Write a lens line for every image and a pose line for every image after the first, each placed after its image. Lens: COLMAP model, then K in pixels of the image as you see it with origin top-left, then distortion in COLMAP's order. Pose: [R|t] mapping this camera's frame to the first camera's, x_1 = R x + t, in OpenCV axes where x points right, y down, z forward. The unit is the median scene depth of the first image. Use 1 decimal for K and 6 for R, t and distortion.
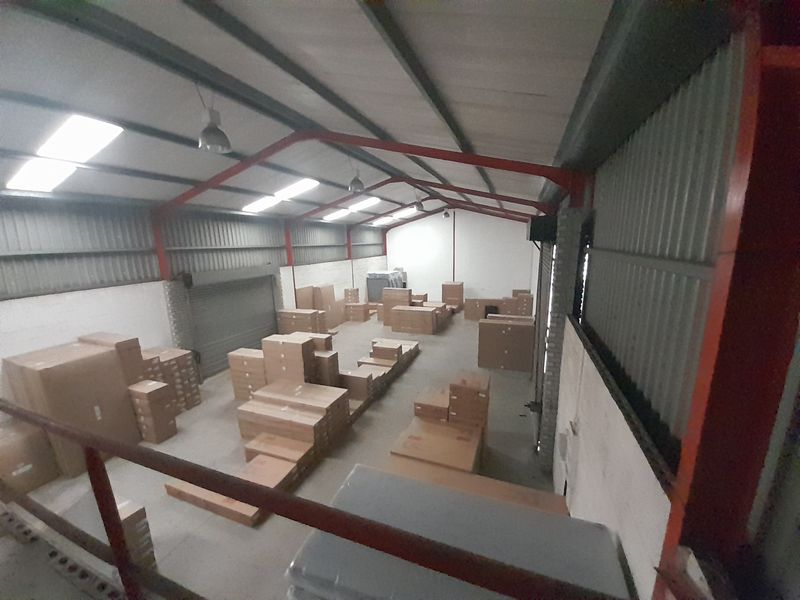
lens RADIAL K [[314.2, 0, 398.7], [0, 314.2, 308.6], [0, 0, 1]] dist [0.017569, -0.015576]
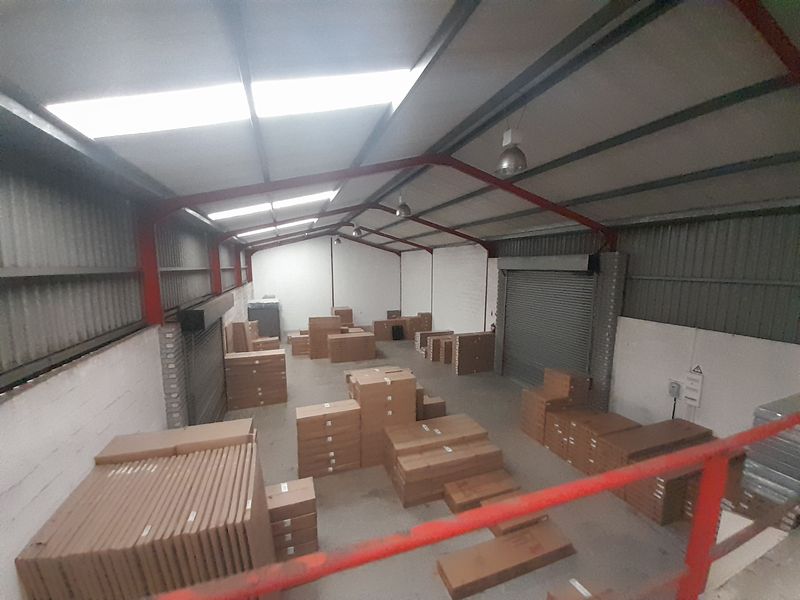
lens RADIAL K [[314.2, 0, 398.7], [0, 314.2, 308.6], [0, 0, 1]] dist [0.017569, -0.015576]
pose [[0.759612, -0.060338, 0.647572, -0.804508], [0.113082, 0.992774, -0.040144, -0.046976], [-0.640471, 0.103722, 0.760946, 0.288600]]
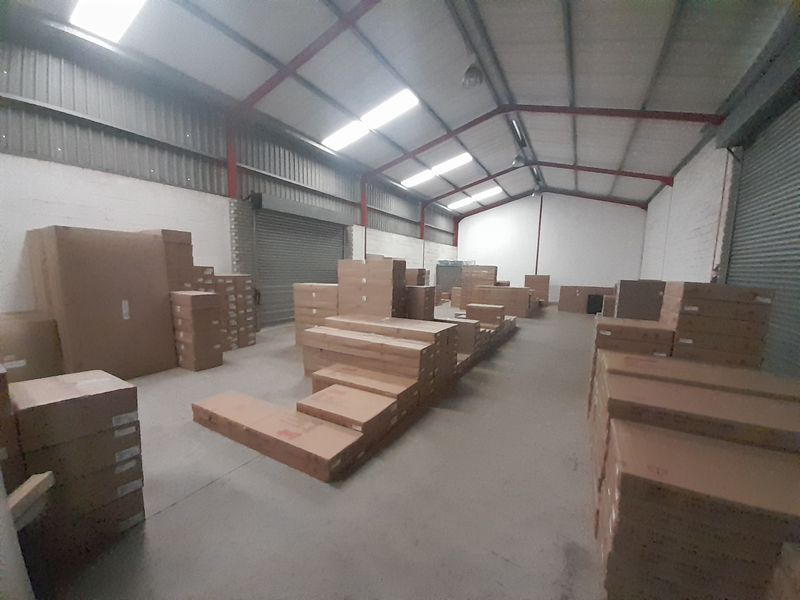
lens RADIAL K [[314.2, 0, 398.7], [0, 314.2, 308.6], [0, 0, 1]] dist [0.017569, -0.015576]
pose [[0.986649, 0.064392, -0.149591, -0.159292], [-0.076248, 0.994271, -0.074915, 0.241481], [0.143910, 0.085320, 0.985906, 0.264926]]
